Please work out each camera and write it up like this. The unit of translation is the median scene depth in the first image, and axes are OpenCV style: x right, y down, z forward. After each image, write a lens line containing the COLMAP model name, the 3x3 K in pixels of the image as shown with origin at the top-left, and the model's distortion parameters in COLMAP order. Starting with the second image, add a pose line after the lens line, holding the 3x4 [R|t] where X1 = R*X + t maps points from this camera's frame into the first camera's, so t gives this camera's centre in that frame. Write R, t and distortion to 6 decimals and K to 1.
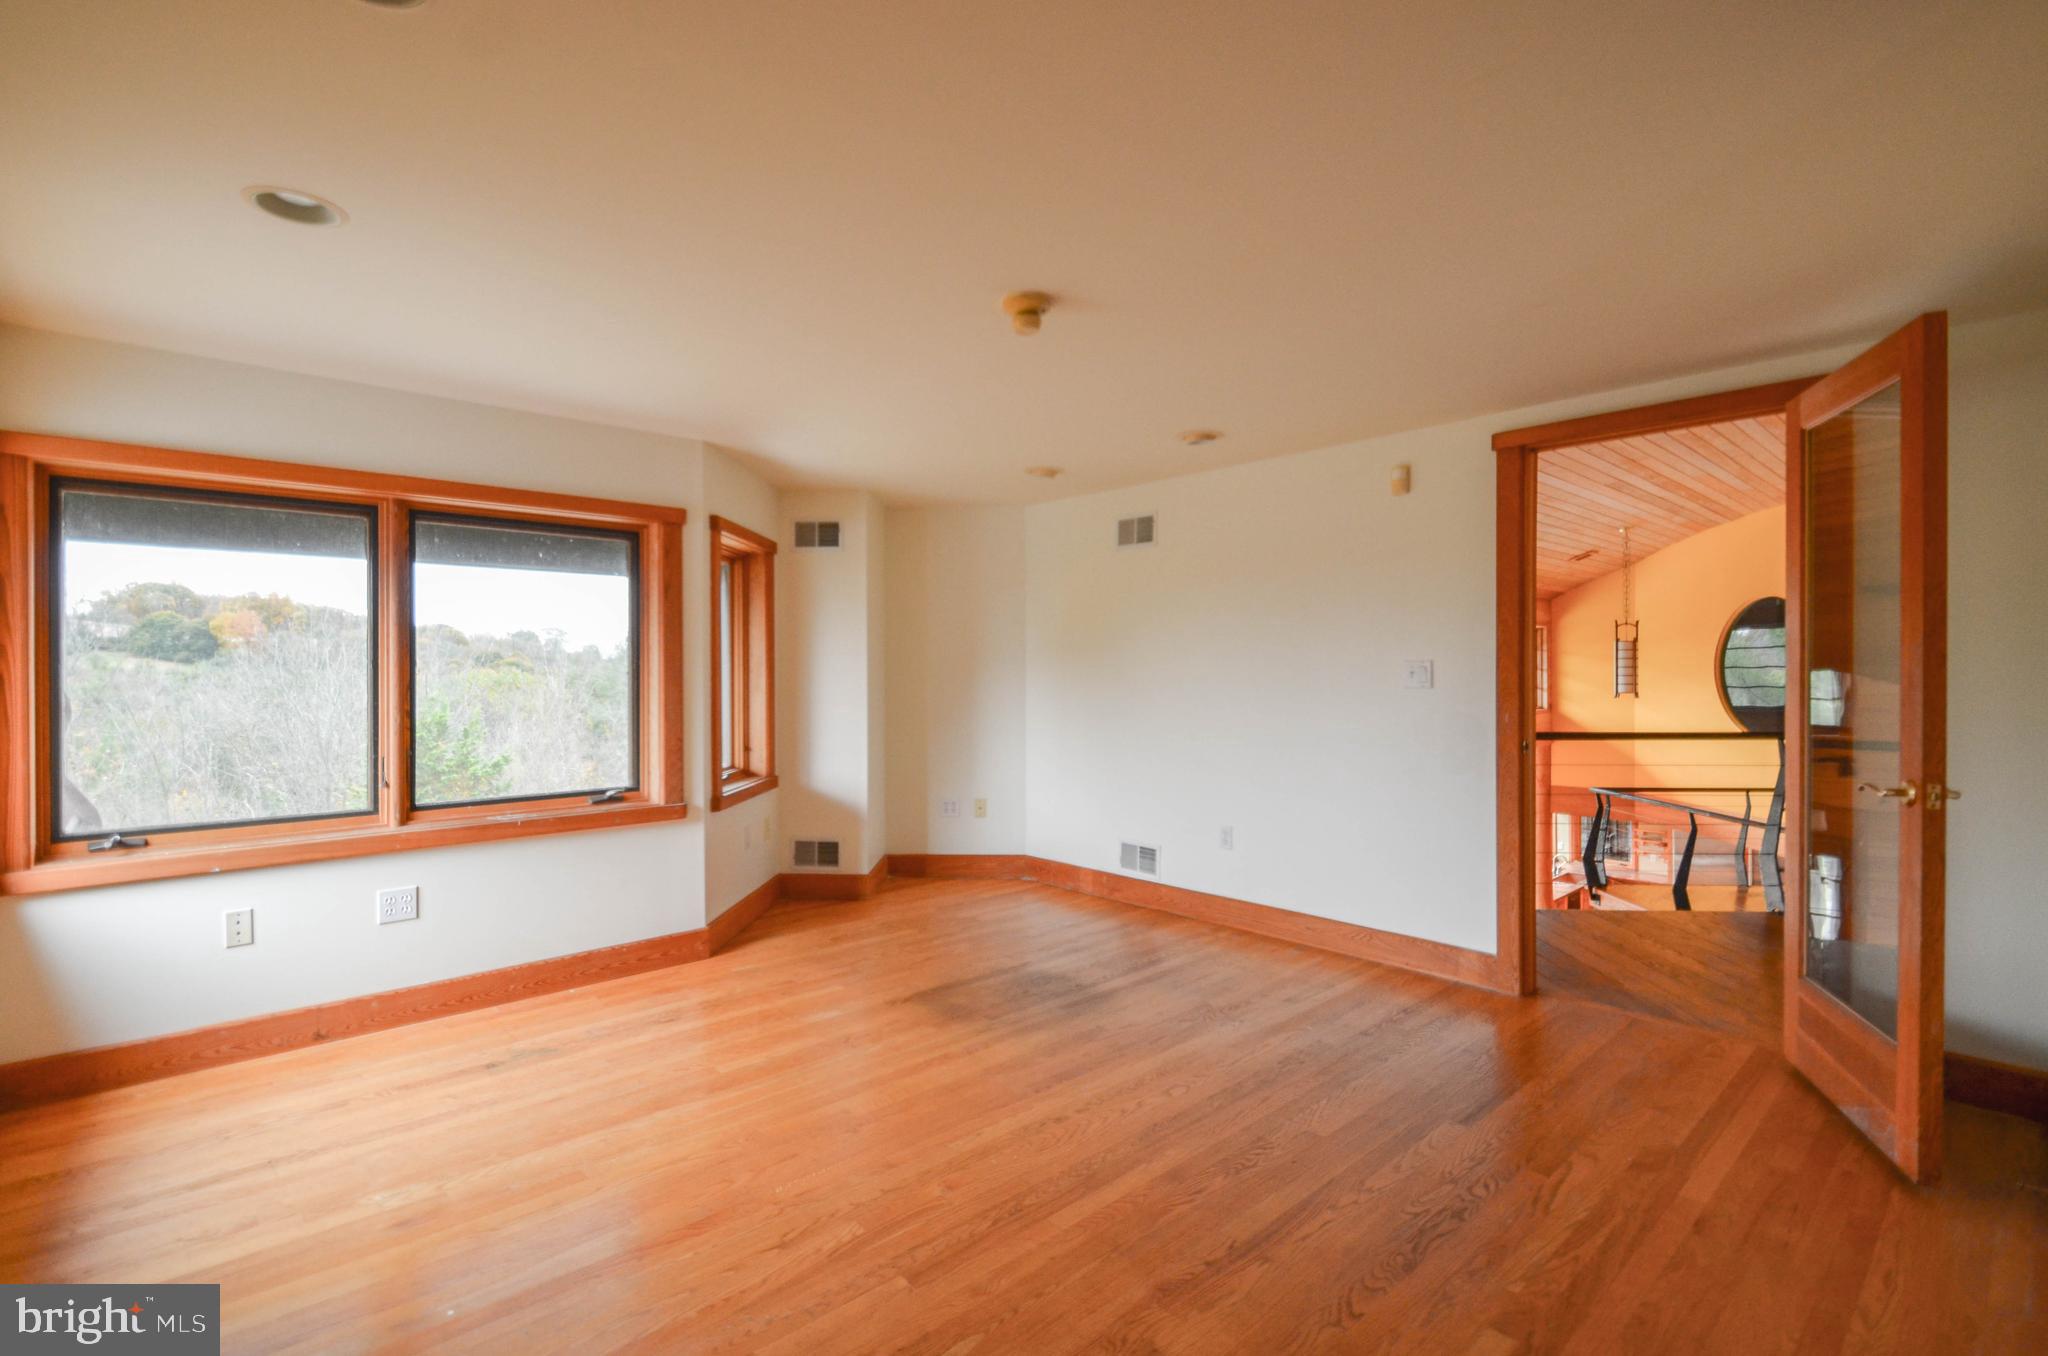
lens RADIAL K [[926.3, 0, 1029.9], [0, 926.3, 671.0], [0, 0, 1]] dist [0.016221, -0.000749]
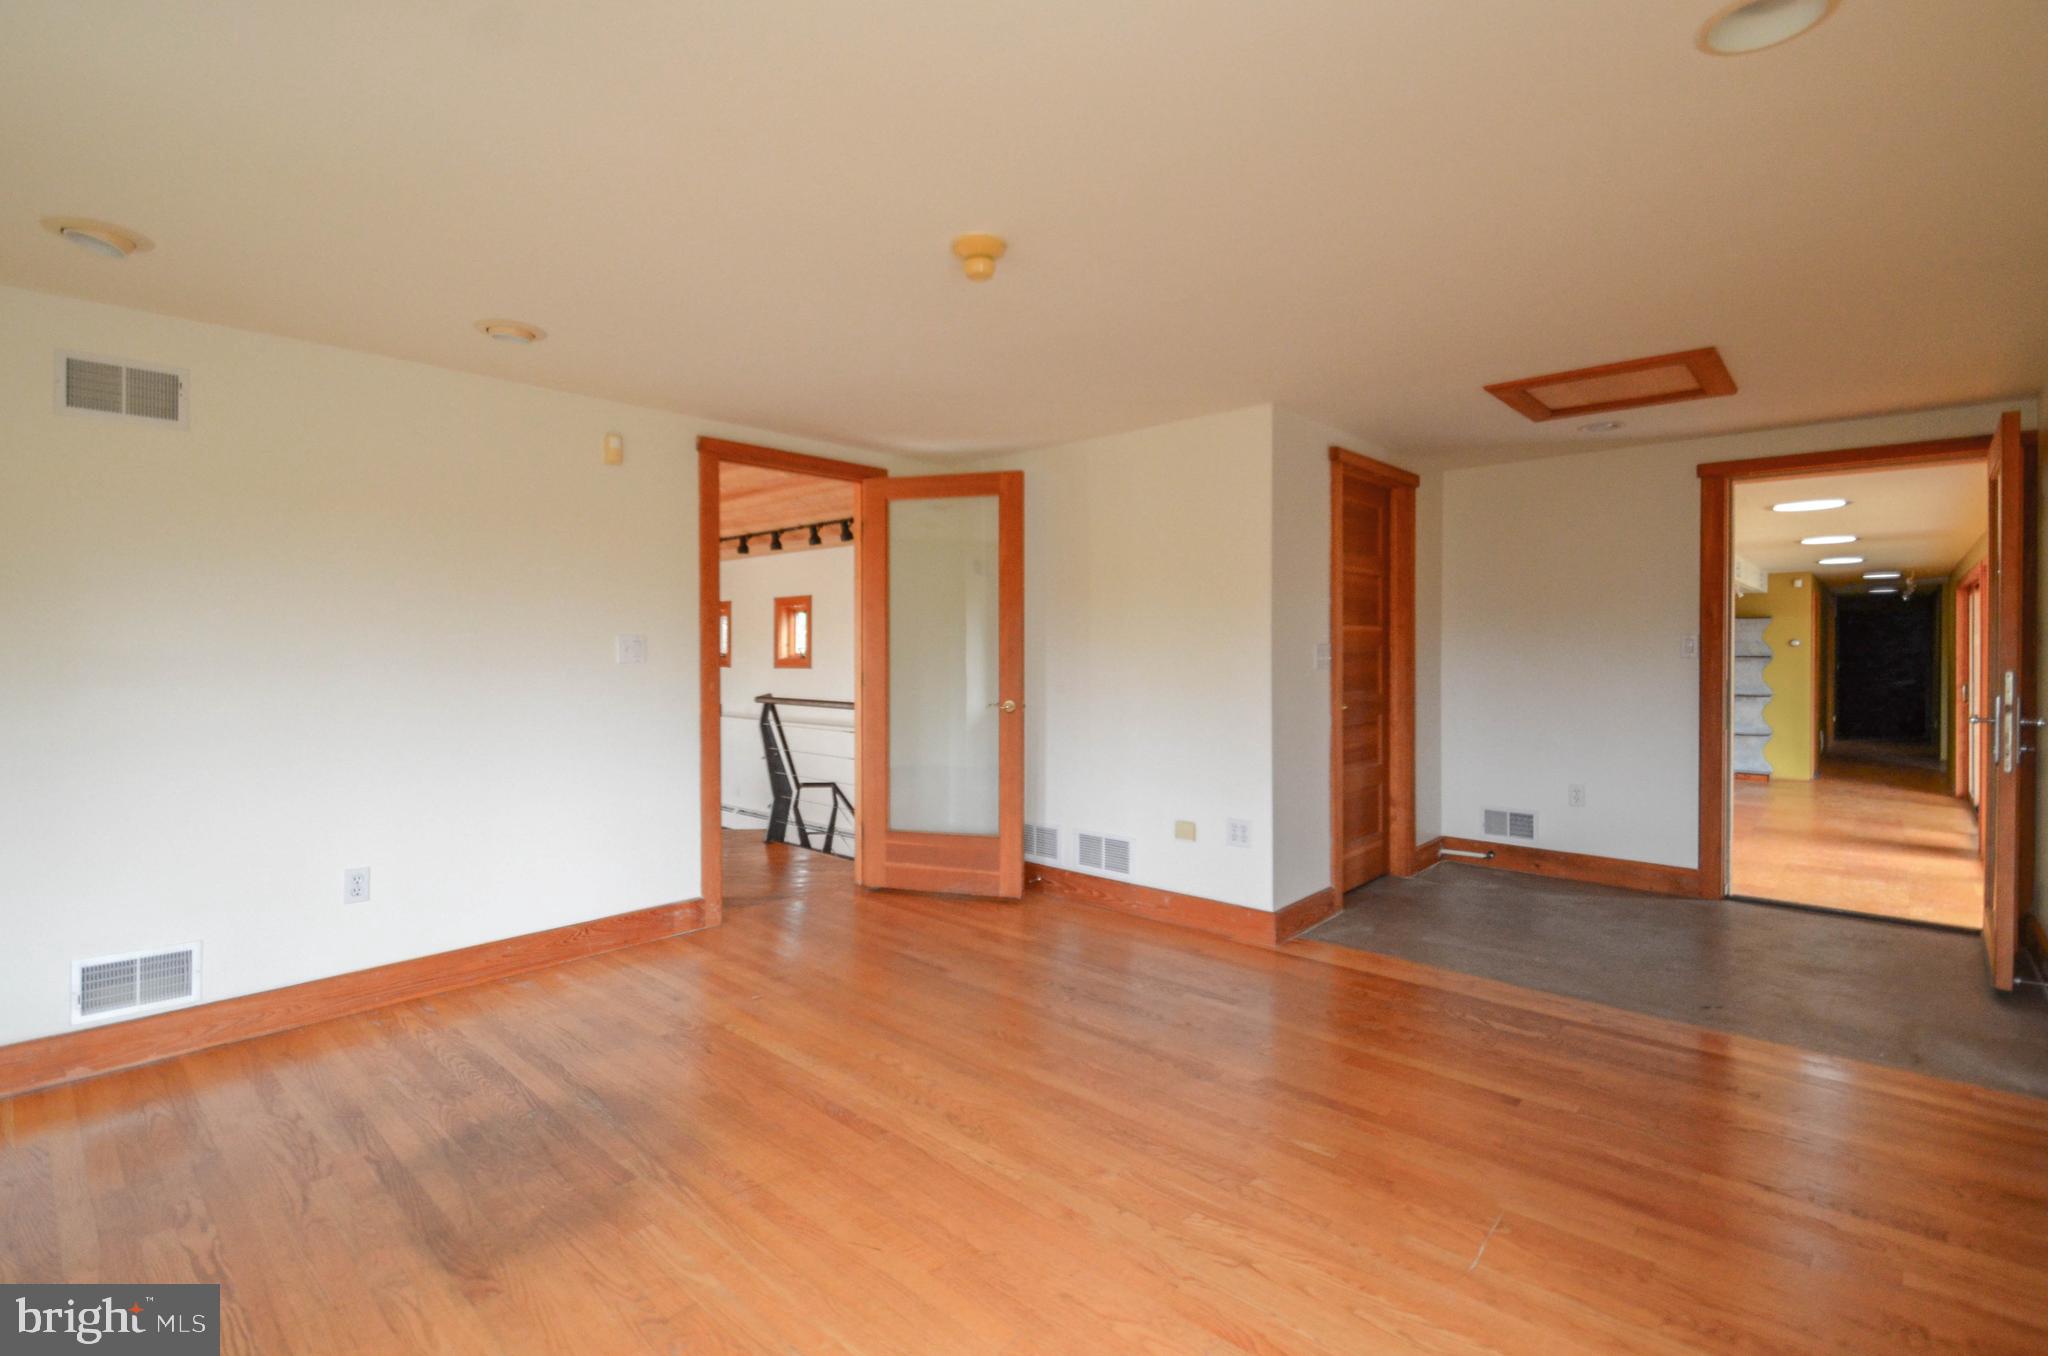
lens RADIAL K [[895.4, 0, 1007.8], [0, 895.4, 658.0], [0, 0, 1]] dist [0.007848, -0.000455]
pose [[-0.053698, -0.005147, 0.998544, -0.610616], [0.005456, 0.999970, 0.005448, 0.009892], [-0.998542, 0.005741, -0.053668, 0.691303]]
